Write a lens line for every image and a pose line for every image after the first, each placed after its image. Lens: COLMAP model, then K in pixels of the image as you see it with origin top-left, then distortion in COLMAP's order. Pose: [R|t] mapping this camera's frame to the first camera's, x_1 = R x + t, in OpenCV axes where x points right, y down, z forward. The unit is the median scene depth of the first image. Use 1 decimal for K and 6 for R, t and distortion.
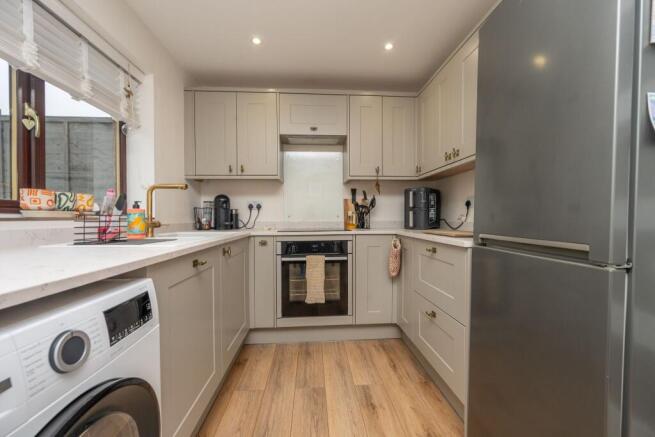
lens RADIAL K [[266.4, 0, 330.1], [0, 266.4, 219.4], [0, 0, 1]] dist [-0.006226, 0.000250]
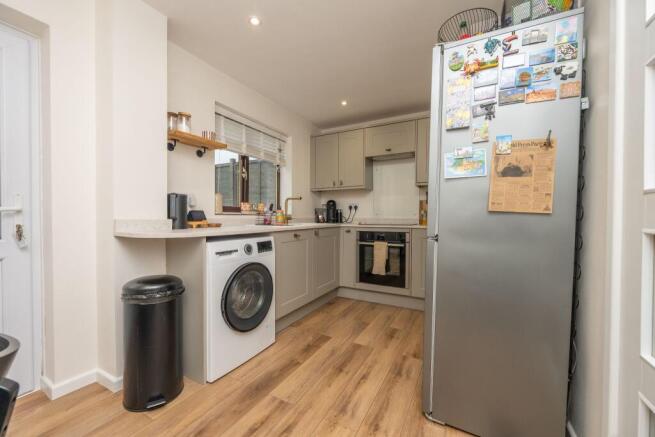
lens RADIAL K [[266.6, 0, 315.6], [0, 266.6, 216.8], [0, 0, 1]] dist [0.000029, 0.000064]
pose [[0.826831, 0.010204, -0.562359, 0.457338], [-0.012606, 0.999920, -0.000391, 0.006183], [0.562310, 0.007412, 0.826893, -0.379468]]
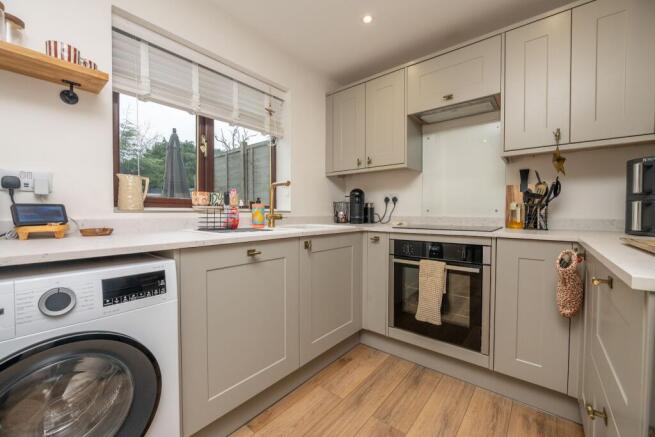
lens RADIAL K [[265.9, 0, 327.2], [0, 265.9, 216.2], [0, 0, 1]] dist [-0.001934, -0.000119]
pose [[0.723047, 0.017995, -0.690565, 0.254916], [-0.010858, 0.999833, 0.014685, -0.002517], [0.690714, -0.003120, 0.723122, 0.227163]]
